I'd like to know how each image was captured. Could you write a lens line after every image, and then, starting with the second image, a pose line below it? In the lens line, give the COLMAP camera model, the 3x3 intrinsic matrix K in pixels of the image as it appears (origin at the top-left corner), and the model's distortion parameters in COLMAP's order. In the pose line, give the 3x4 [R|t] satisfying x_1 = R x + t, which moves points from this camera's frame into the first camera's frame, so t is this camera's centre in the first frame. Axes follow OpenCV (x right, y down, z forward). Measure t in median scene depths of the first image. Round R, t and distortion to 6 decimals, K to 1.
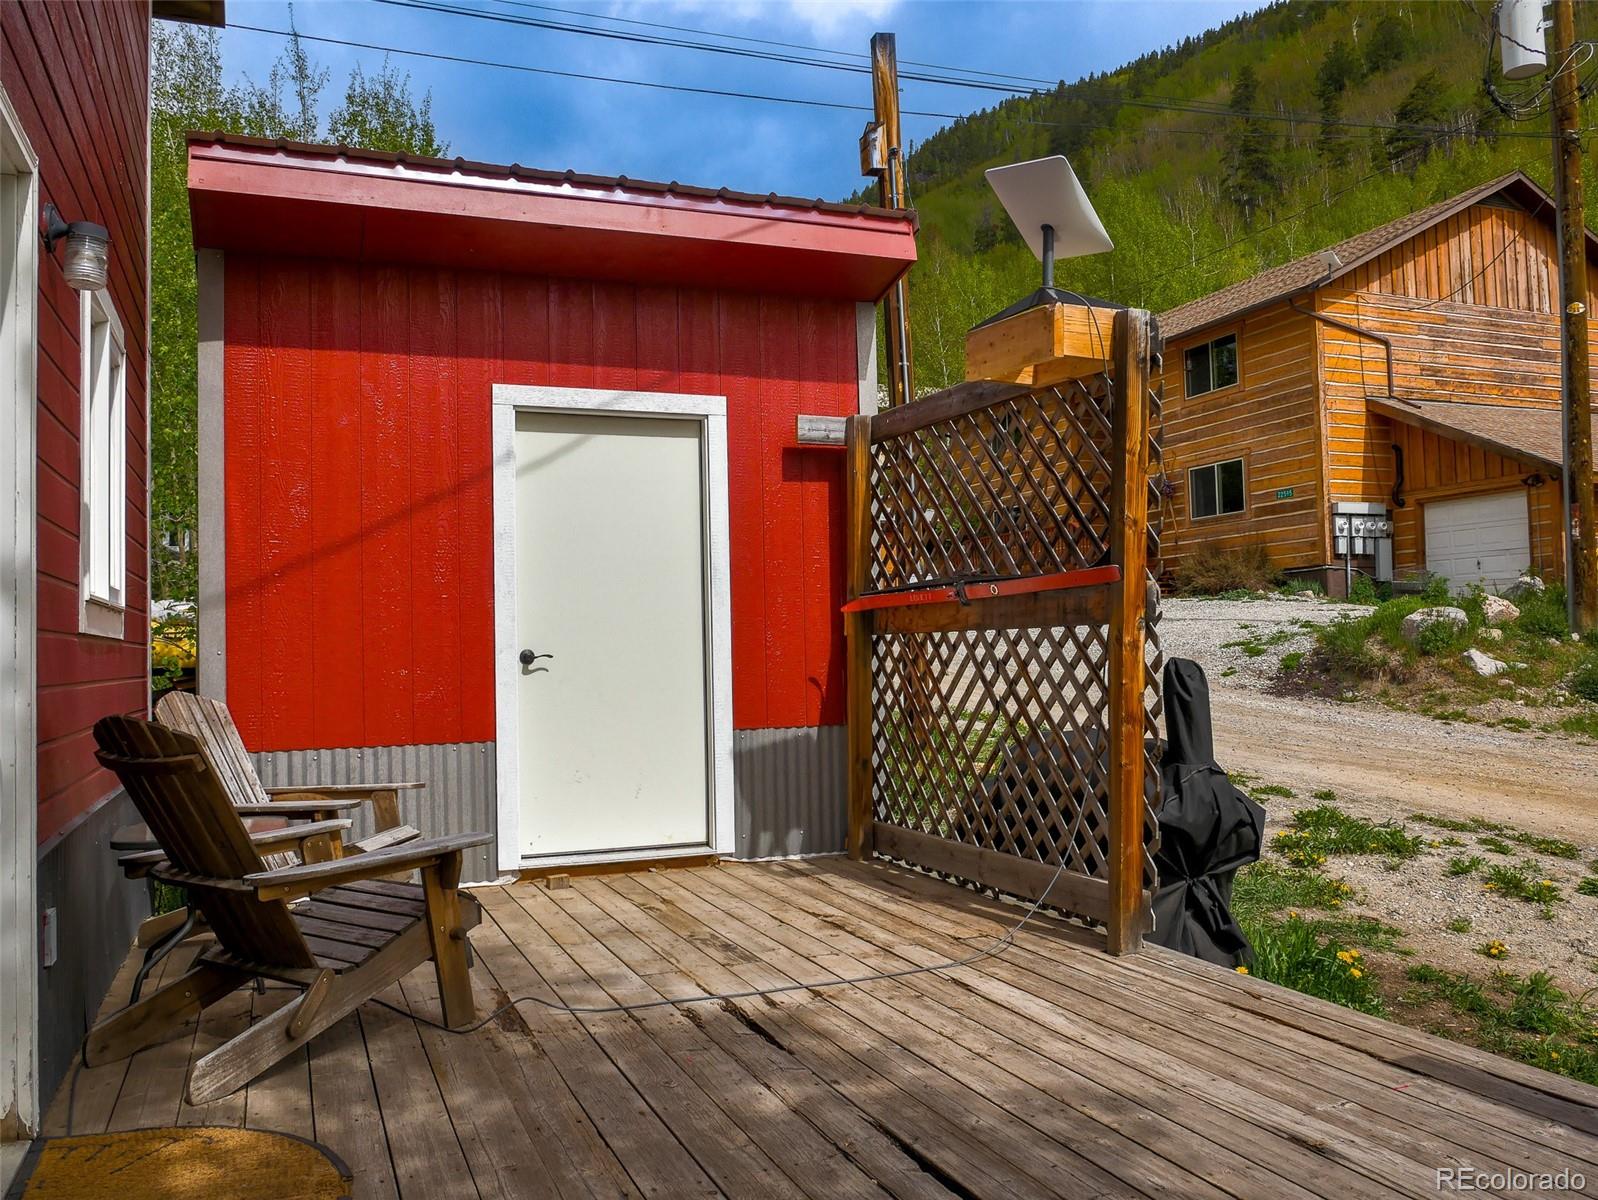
lens RADIAL K [[1290.3, 0, 799.0], [0, 1290.3, 600.0], [0, 0, 1]] dist [-0.010269, -0.004451]
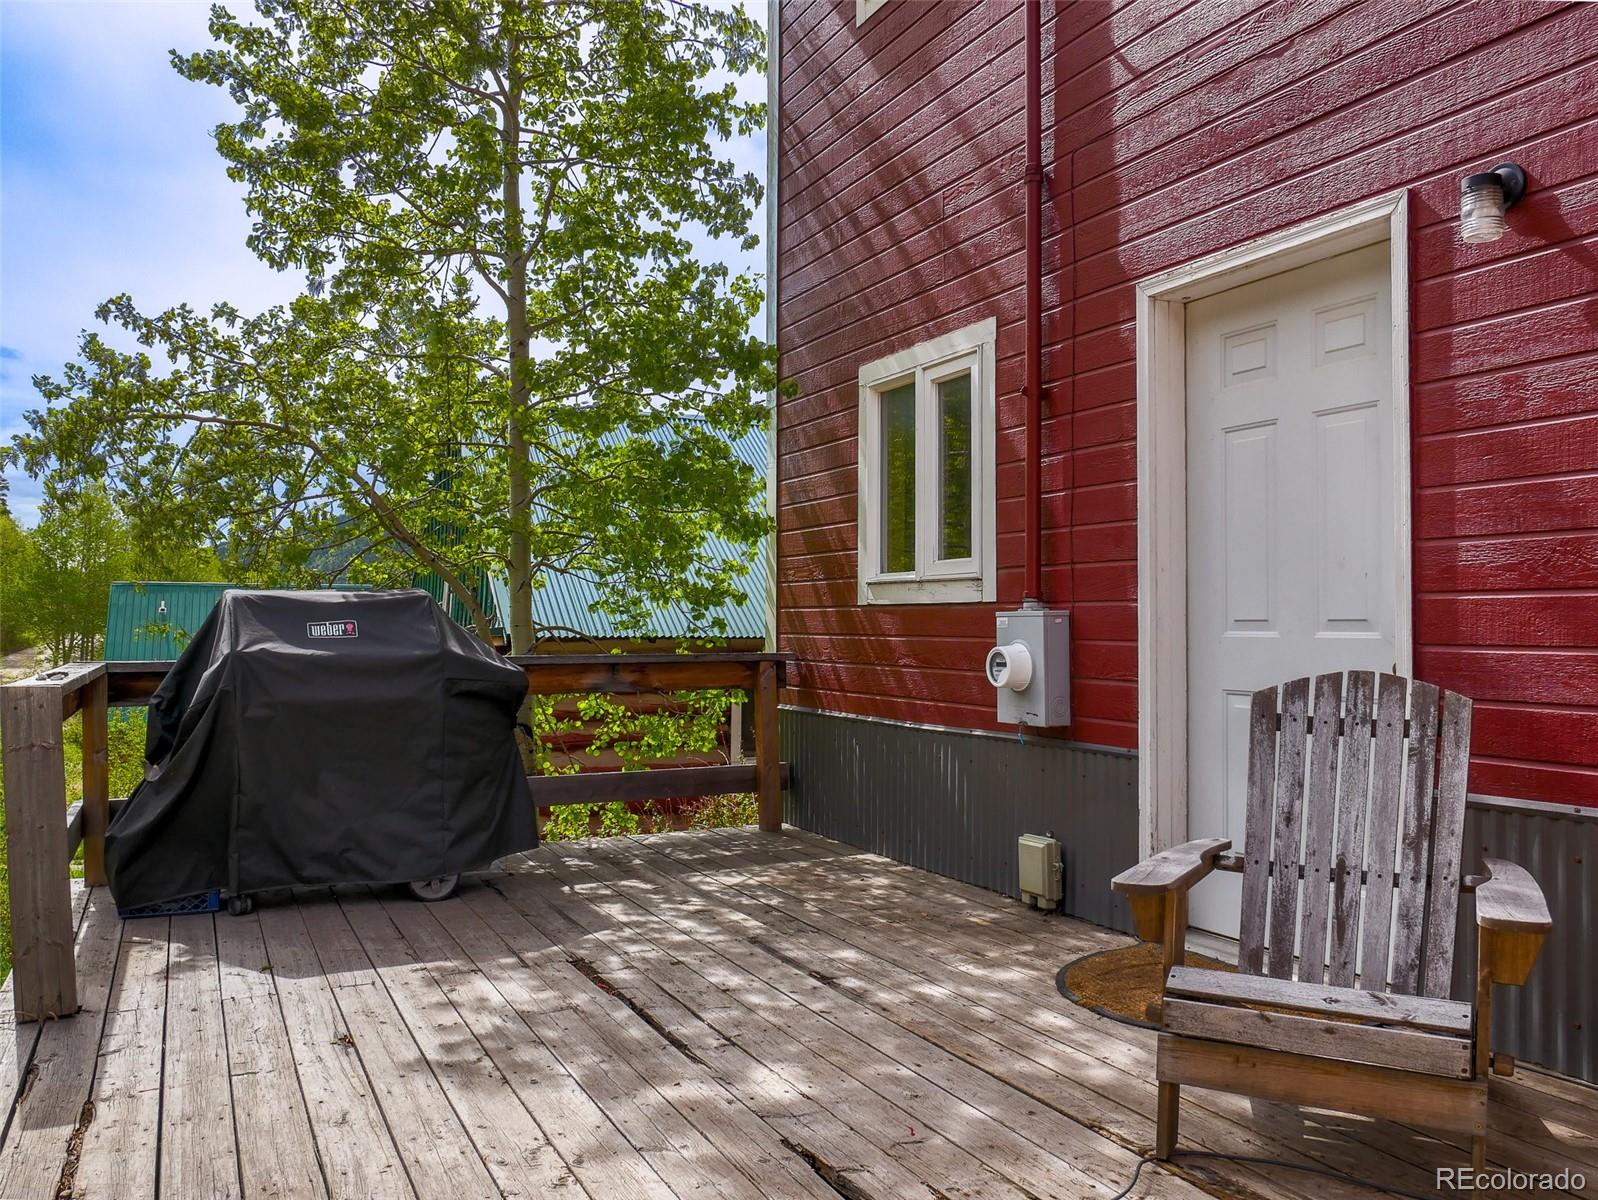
lens RADIAL K [[1290.3, 0, 799.0], [0, 1290.3, 600.0], [0, 0, 1]] dist [-0.010269, -0.004451]
pose [[-0.998032, 0.020194, -0.059368, 0.025731], [0.023478, 0.998202, -0.055142, 0.068796], [0.058148, -0.056428, -0.996712, 1.881482]]
